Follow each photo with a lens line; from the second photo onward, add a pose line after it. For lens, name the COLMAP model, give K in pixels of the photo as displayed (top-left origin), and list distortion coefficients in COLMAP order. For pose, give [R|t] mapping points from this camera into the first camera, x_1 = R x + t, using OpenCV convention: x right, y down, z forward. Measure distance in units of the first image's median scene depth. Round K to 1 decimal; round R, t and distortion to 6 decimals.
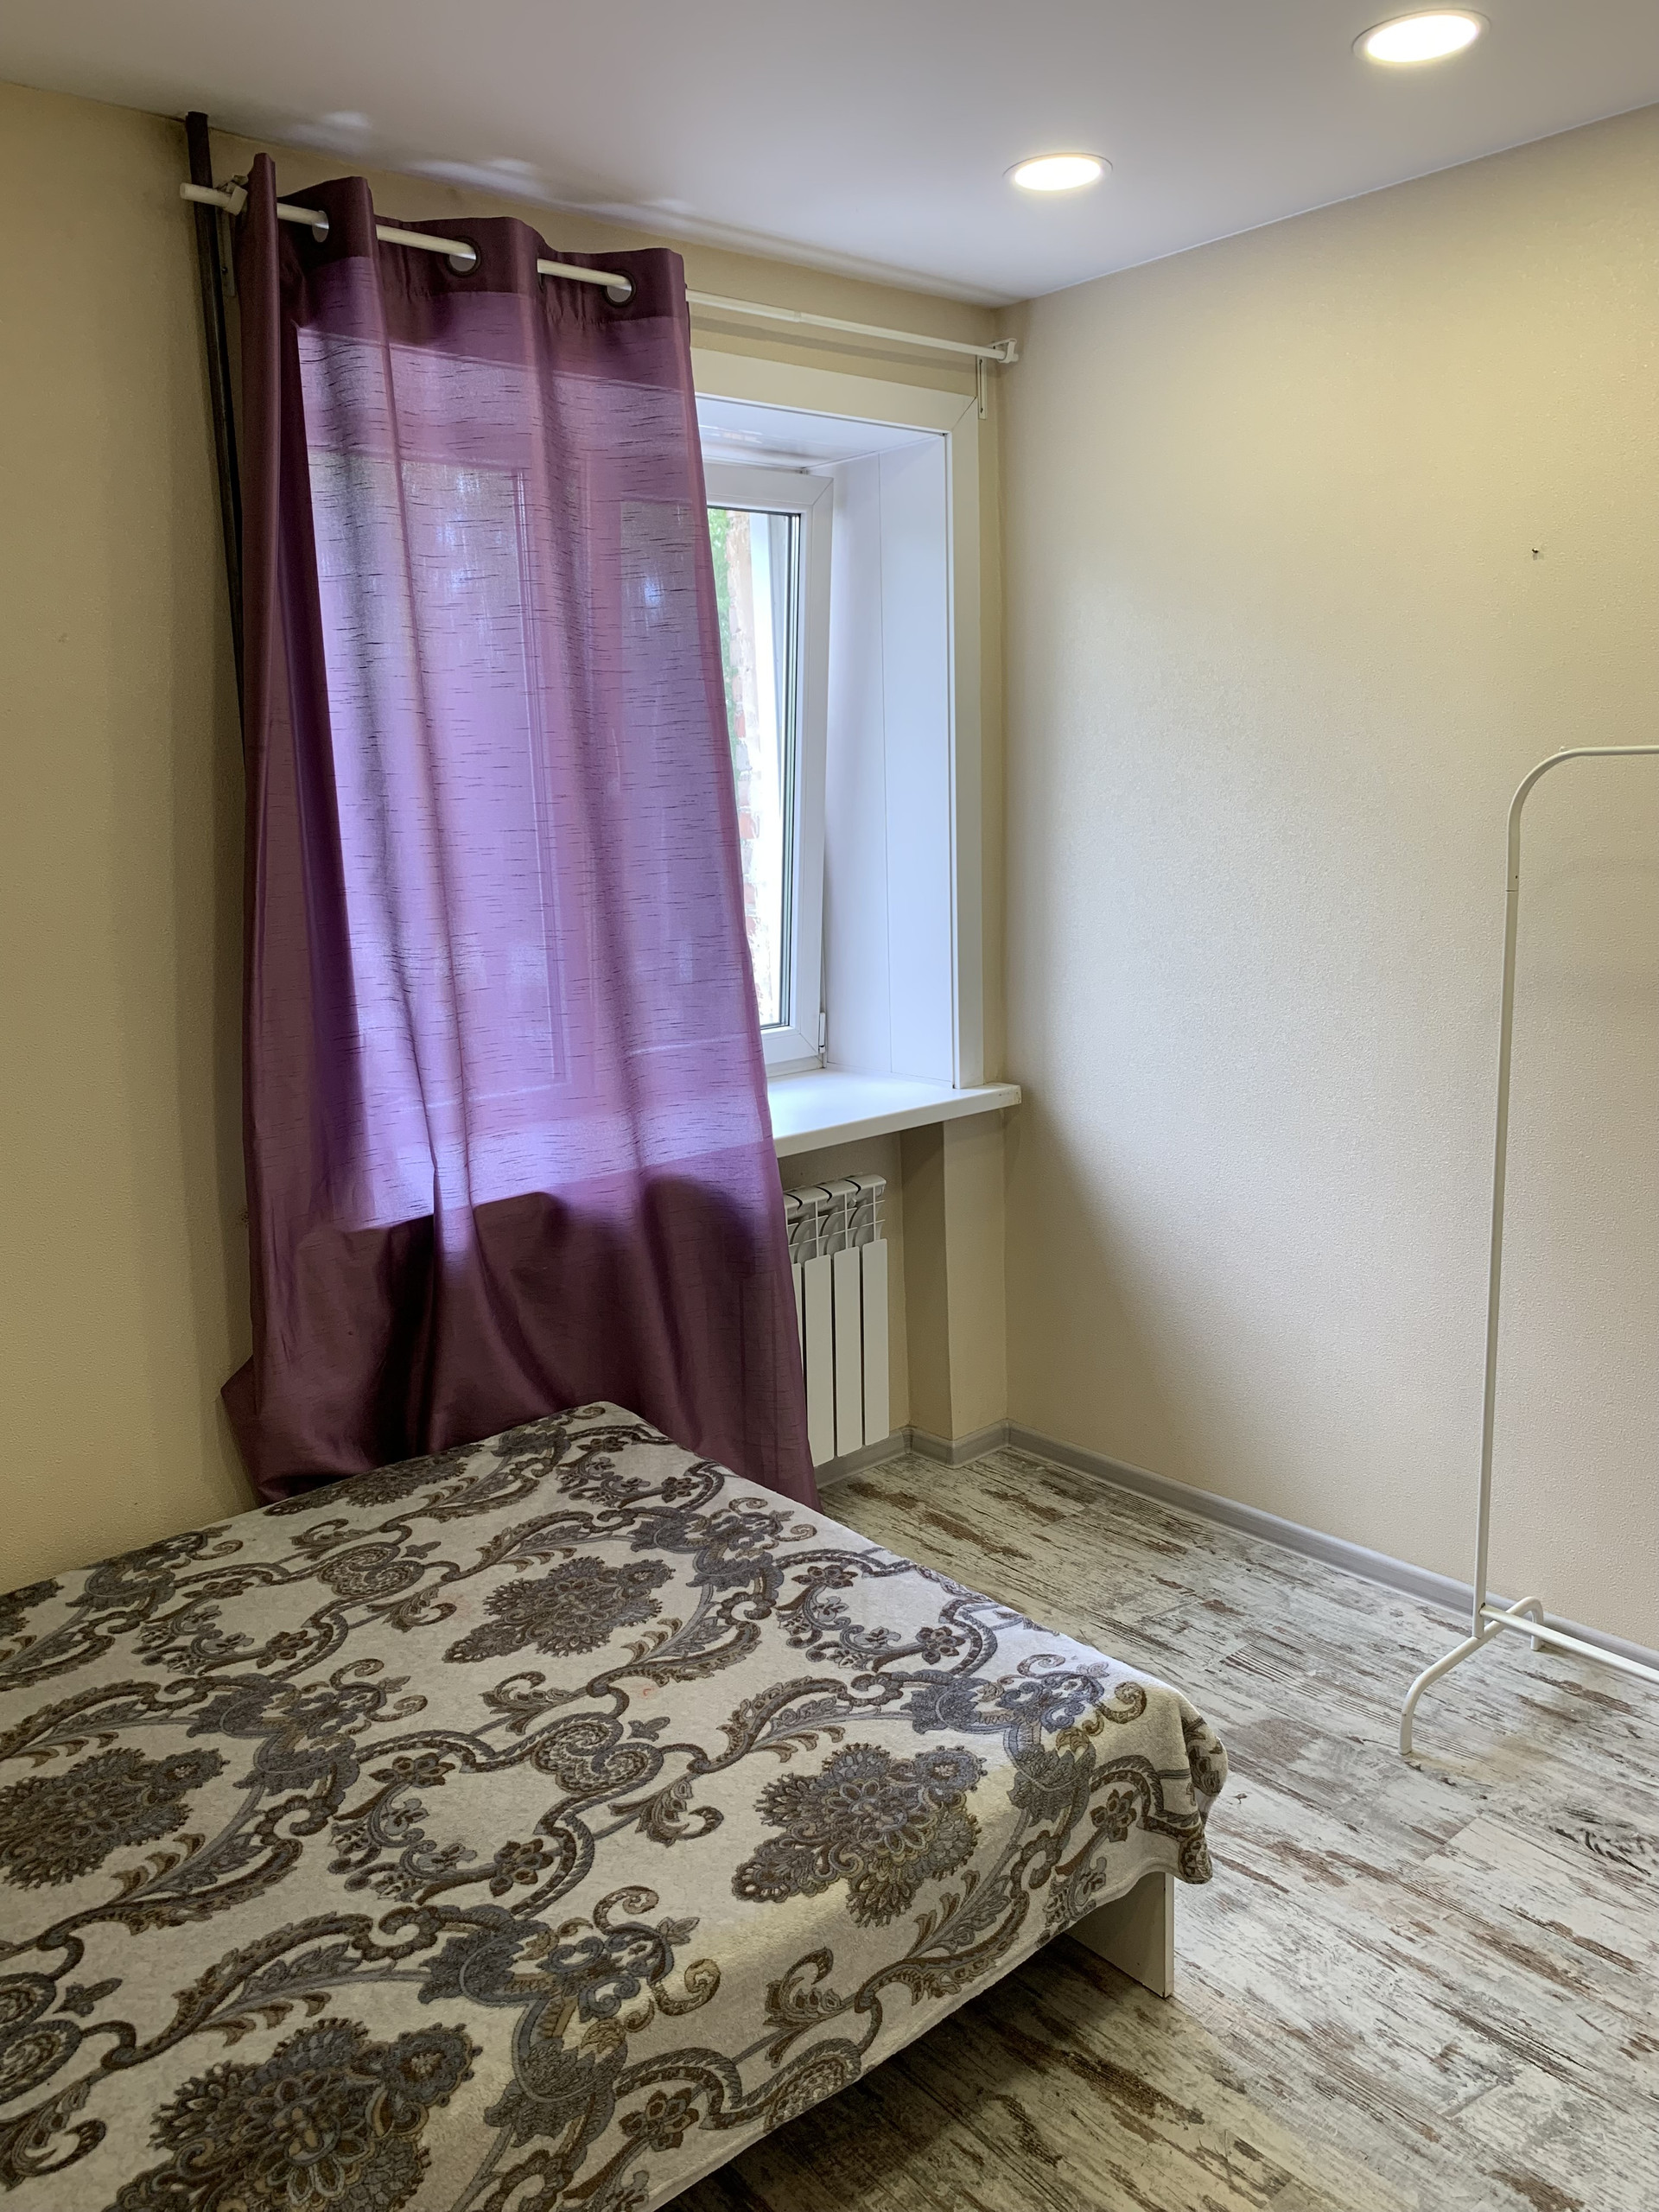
lens RADIAL K [[1700.2, 0, 846.7], [0, 1700.2, 1118.1], [0, 0, 1]] dist [0.029159, -0.027074]
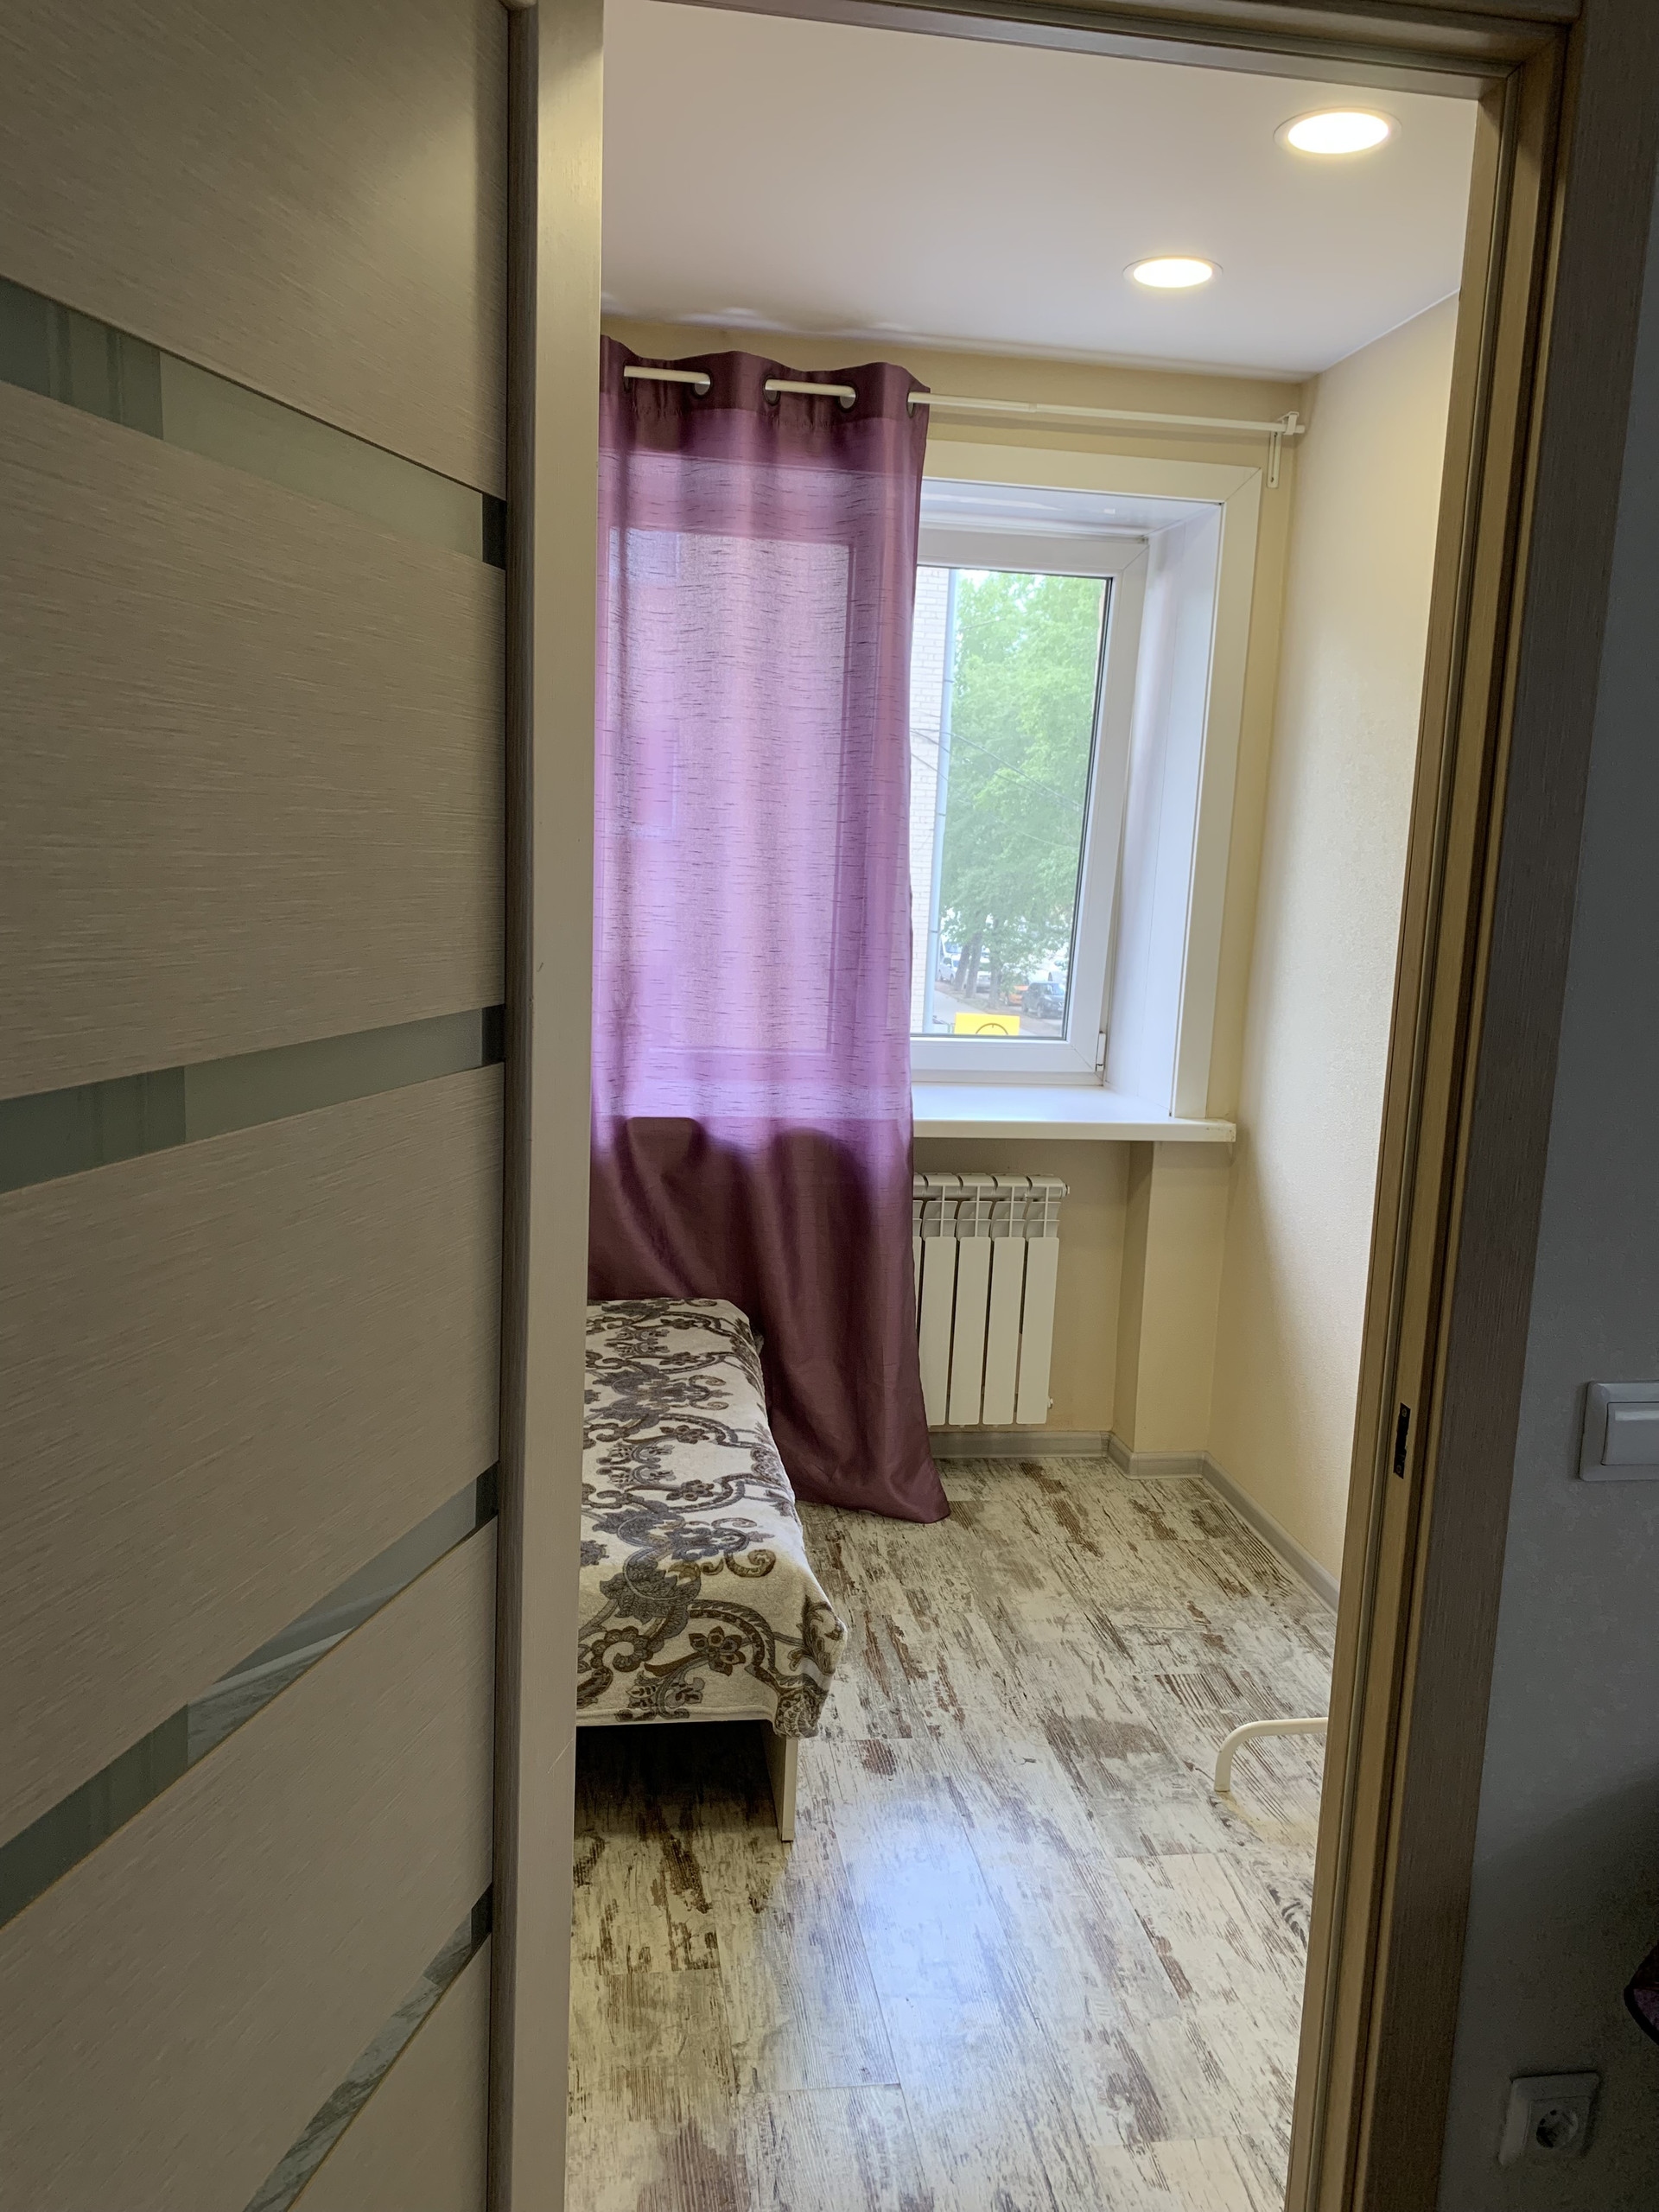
lens RADIAL K [[1700.2, 0, 827.7], [0, 1700.2, 1112.0], [0, 0, 1]] dist [0.029159, -0.027074]
pose [[0.839394, 0.159739, -0.519520, 0.637813], [-0.179108, 0.983742, 0.013089, 0.006349], [0.513164, 0.082064, 0.854358, -0.013072]]
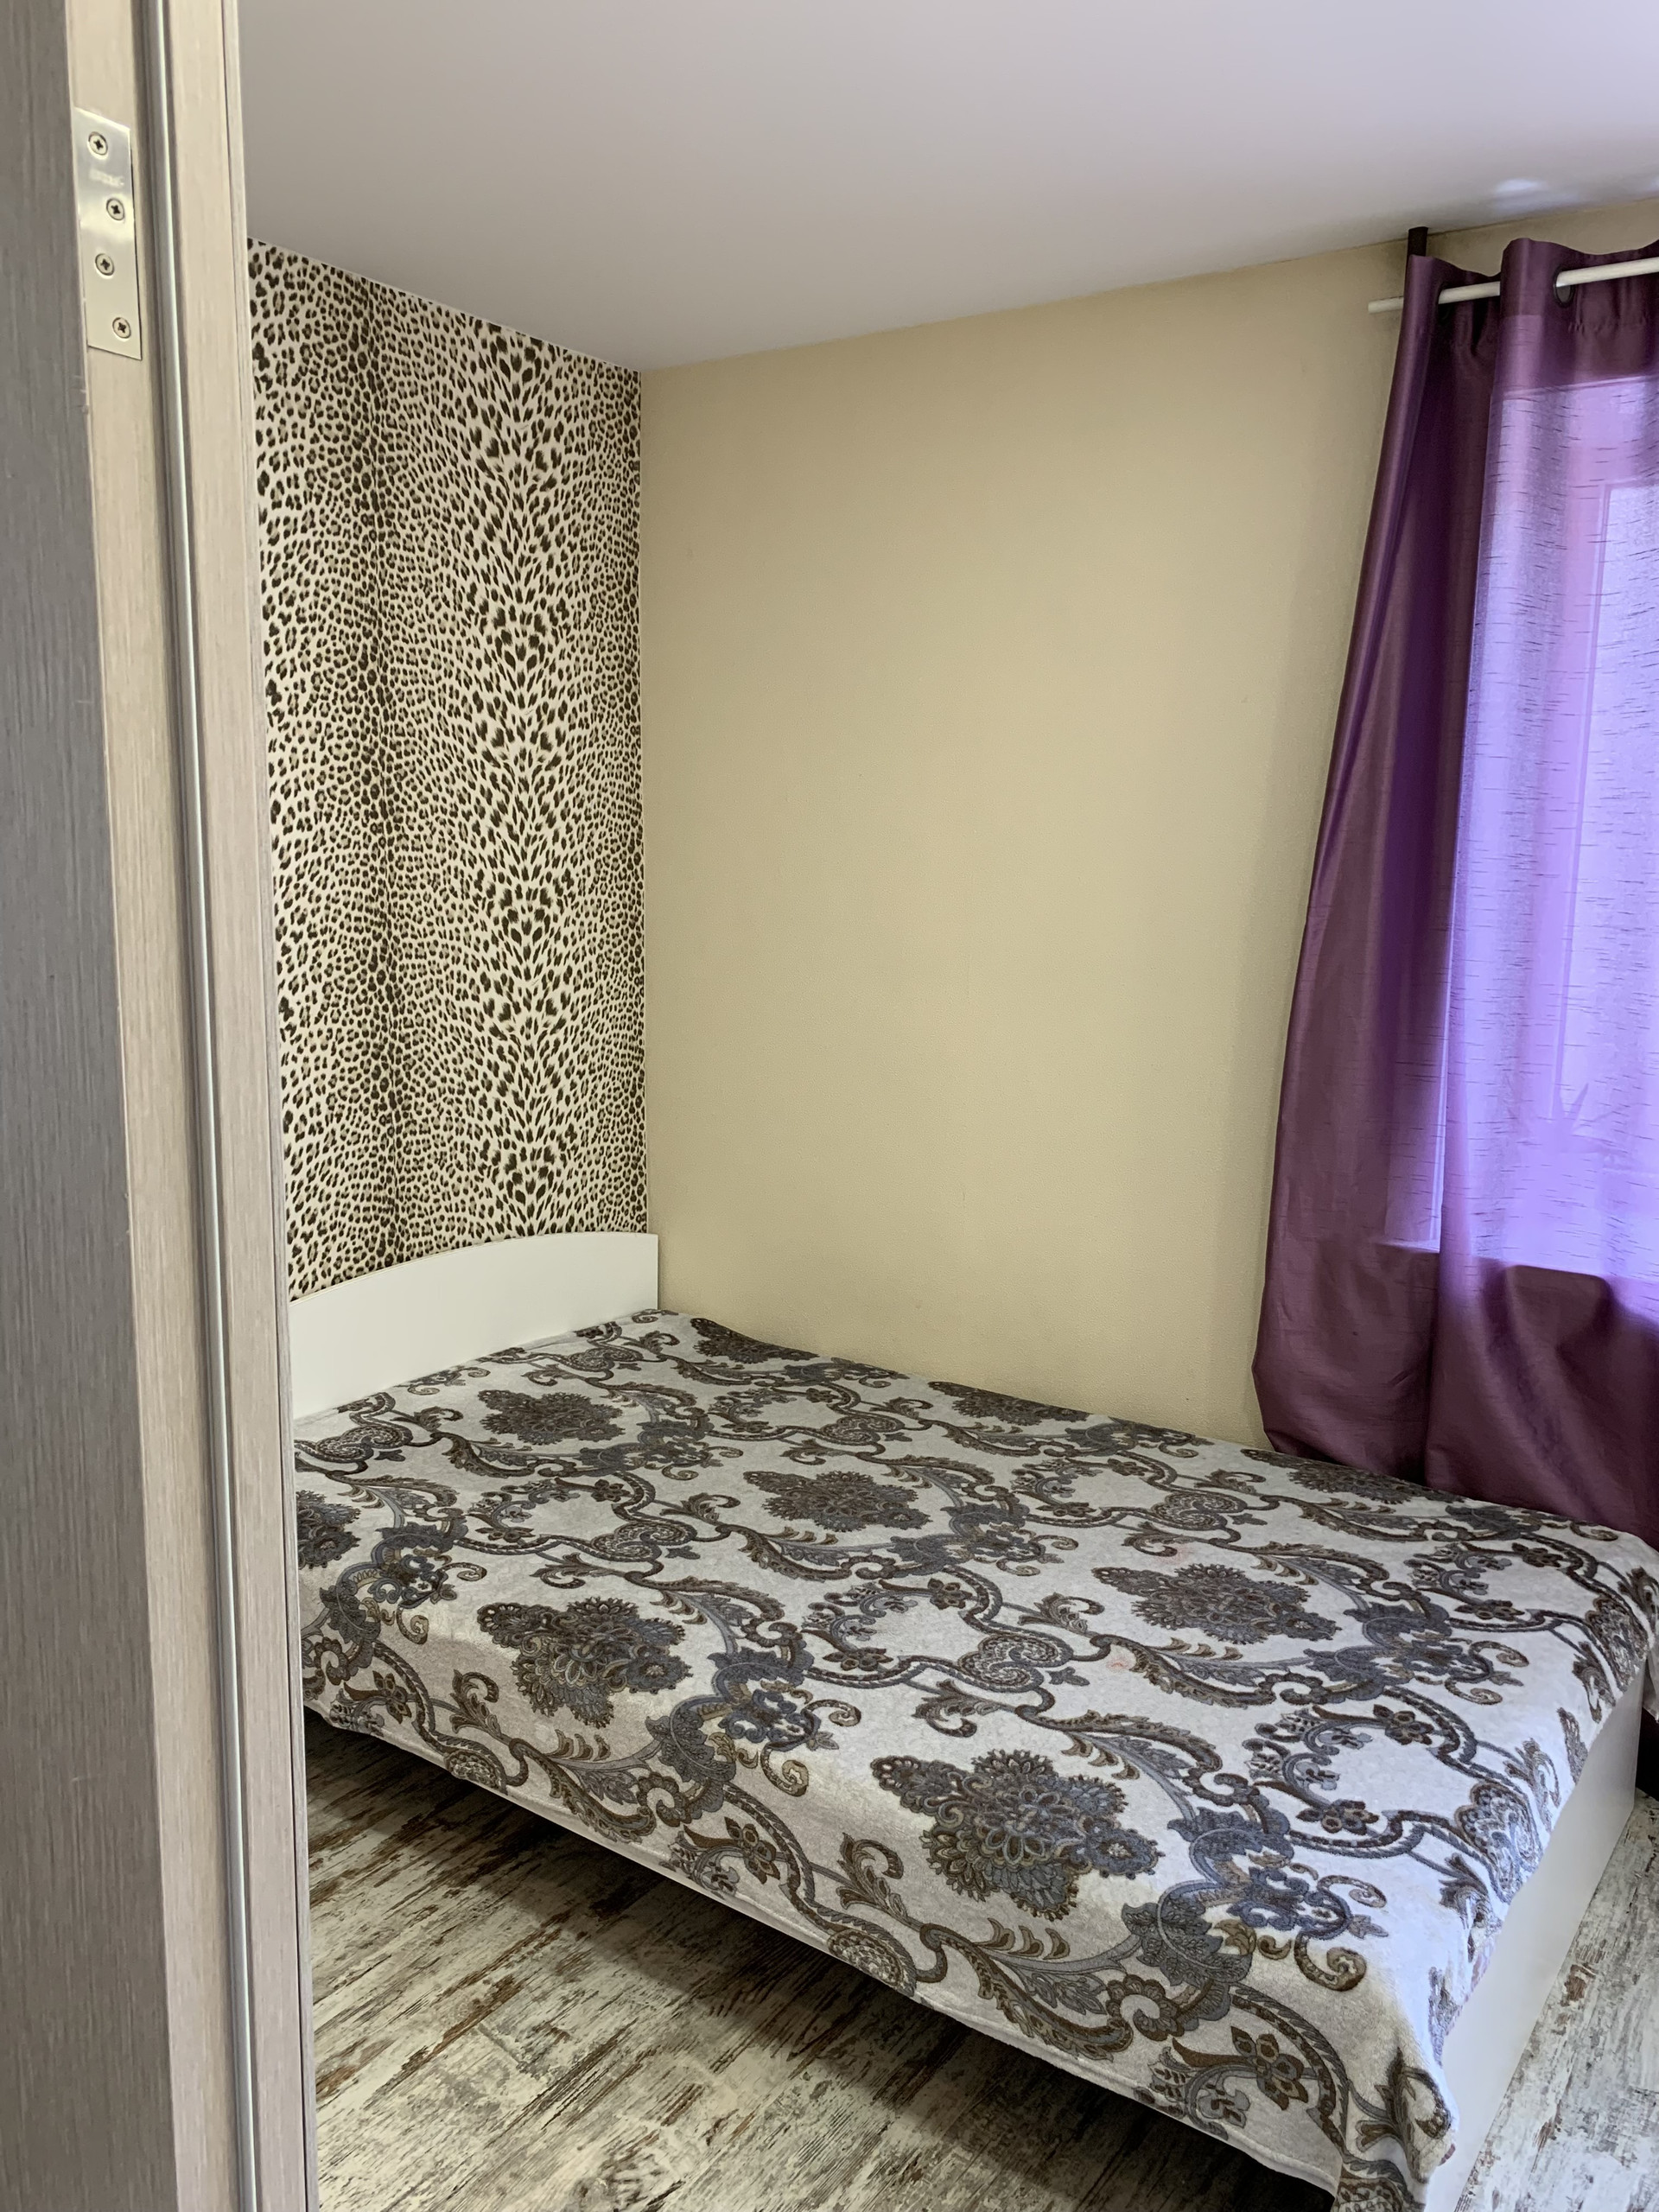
lens RADIAL K [[1700.2, 0, 818.5], [0, 1700.2, 1117.9], [0, 0, 1]] dist [0.029159, -0.027074]
pose [[0.246814, 0.206667, -0.946769, 0.656846], [-0.220746, 0.963299, 0.152729, -0.100433], [0.943586, 0.171299, 0.283377, 0.381471]]
